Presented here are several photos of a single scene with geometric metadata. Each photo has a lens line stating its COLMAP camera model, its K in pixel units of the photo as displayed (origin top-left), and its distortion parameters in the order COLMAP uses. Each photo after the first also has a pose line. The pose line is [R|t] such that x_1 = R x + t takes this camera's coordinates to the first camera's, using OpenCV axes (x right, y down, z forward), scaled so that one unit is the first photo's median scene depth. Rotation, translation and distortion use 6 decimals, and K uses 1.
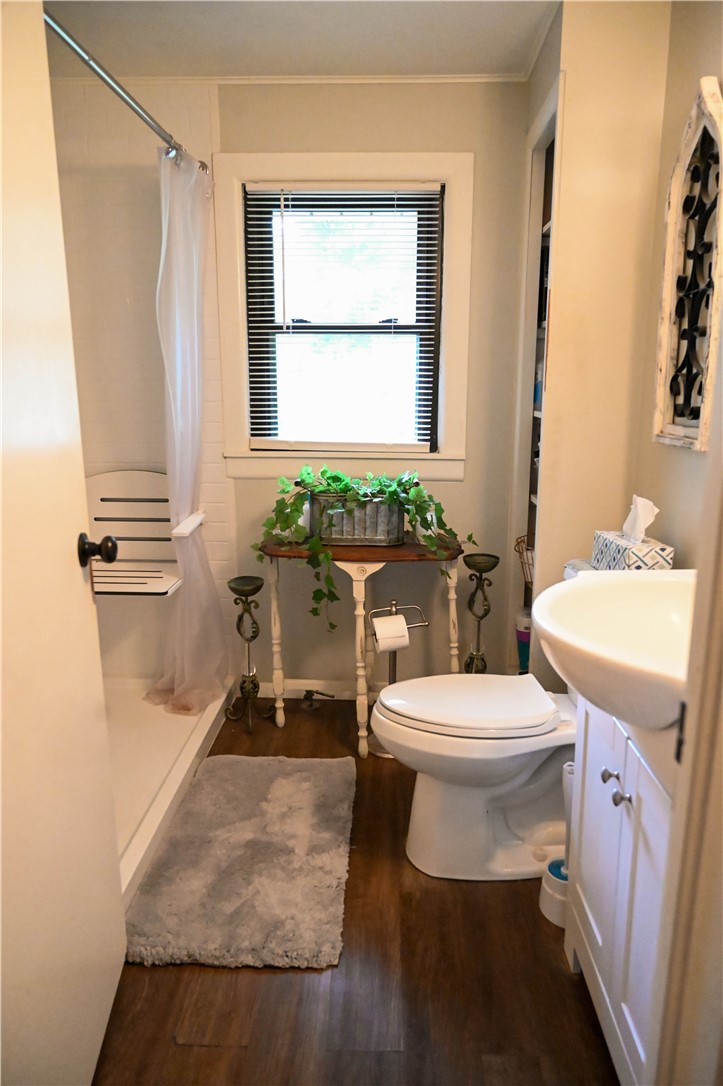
lens RADIAL K [[729.3, 0, 364.6], [0, 729.3, 540.2], [0, 0, 1]] dist [-0.006347, 0.005691]
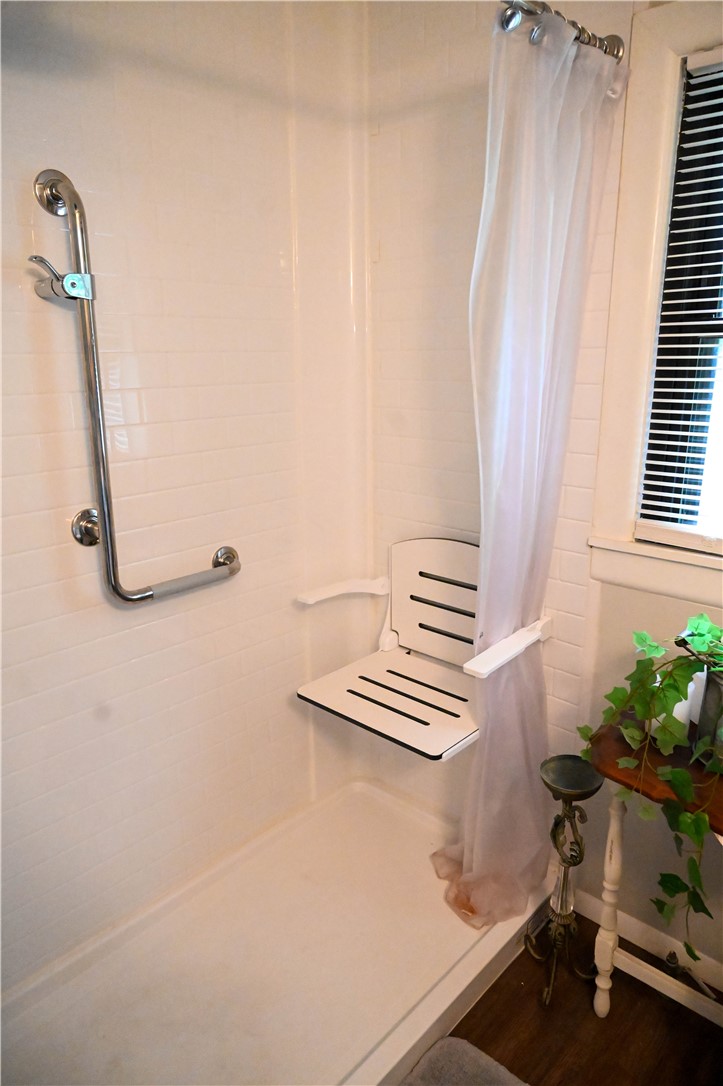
lens RADIAL K [[729.3, 0, 360.3], [0, 729.3, 548.4], [0, 0, 1]] dist [-0.006347, 0.005691]
pose [[0.763729, 0.165911, -0.623852, 0.042069], [-0.134219, 0.986100, 0.097937, -0.152612], [0.631430, 0.008936, 0.775382, 0.429674]]
